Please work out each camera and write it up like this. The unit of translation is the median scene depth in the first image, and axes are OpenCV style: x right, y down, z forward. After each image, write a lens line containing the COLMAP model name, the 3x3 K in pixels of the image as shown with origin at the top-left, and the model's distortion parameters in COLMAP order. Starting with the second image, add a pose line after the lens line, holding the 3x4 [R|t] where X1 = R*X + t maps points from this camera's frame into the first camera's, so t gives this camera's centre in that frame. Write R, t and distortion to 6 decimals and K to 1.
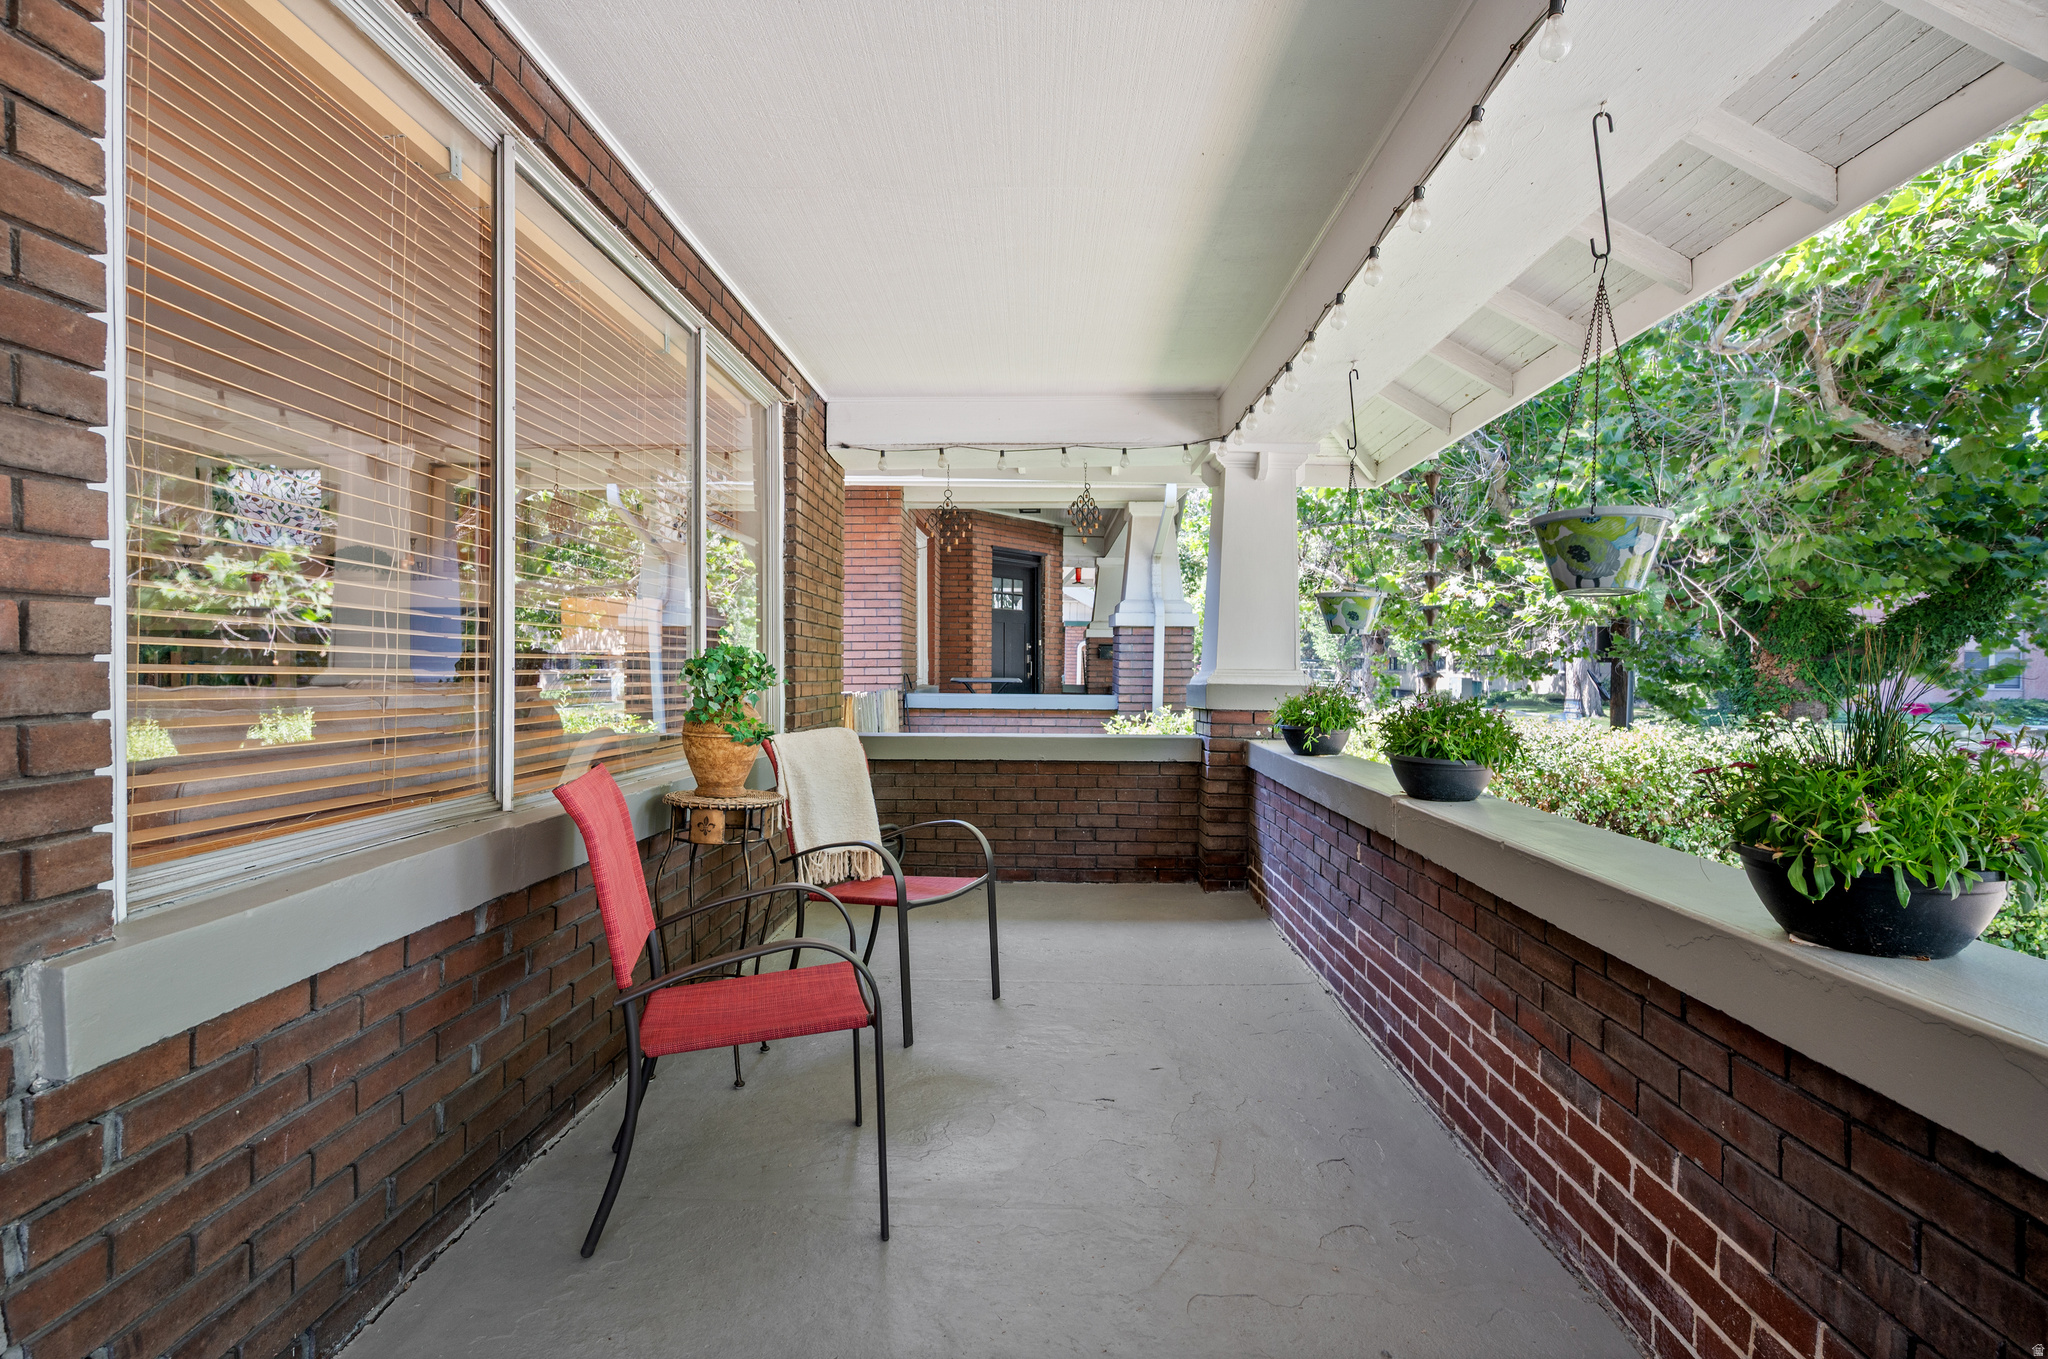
lens RADIAL K [[950.6, 0, 1026.0], [0, 950.6, 663.1], [0, 0, 1]] dist [0.019621, -0.000170]
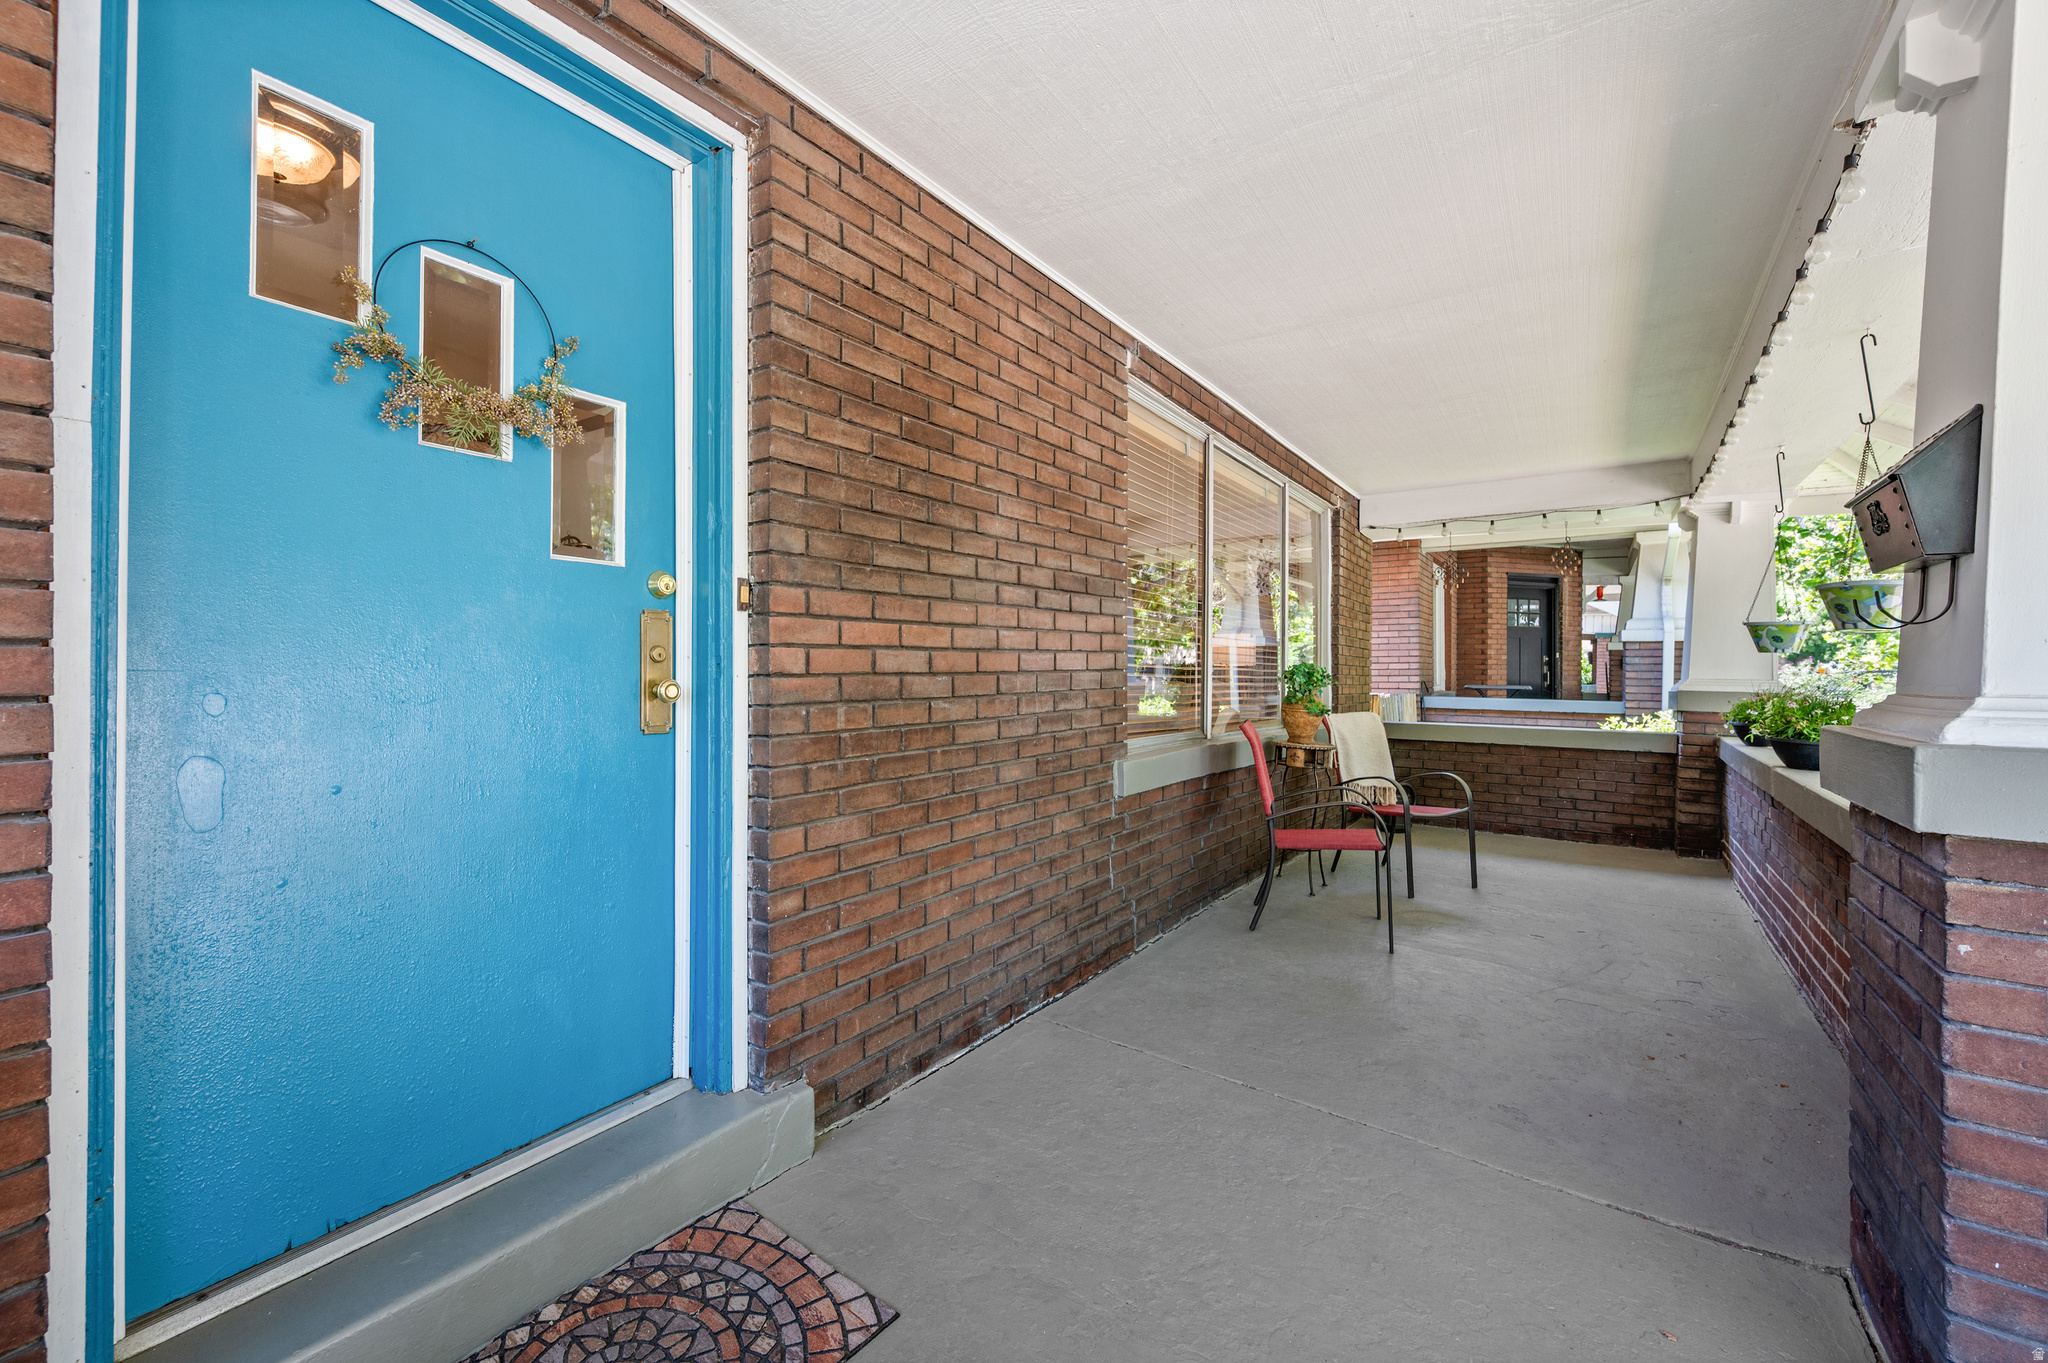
lens RADIAL K [[834.9, 0, 1025.6], [0, 834.9, 664.7], [0, 0, 1]] dist [-0.004069, -0.000379]
pose [[0.834085, -0.000367, -0.551635, 0.079153], [-0.004189, 0.999967, -0.006998, -0.000724], [0.551619, 0.008147, 0.834056, -0.397151]]
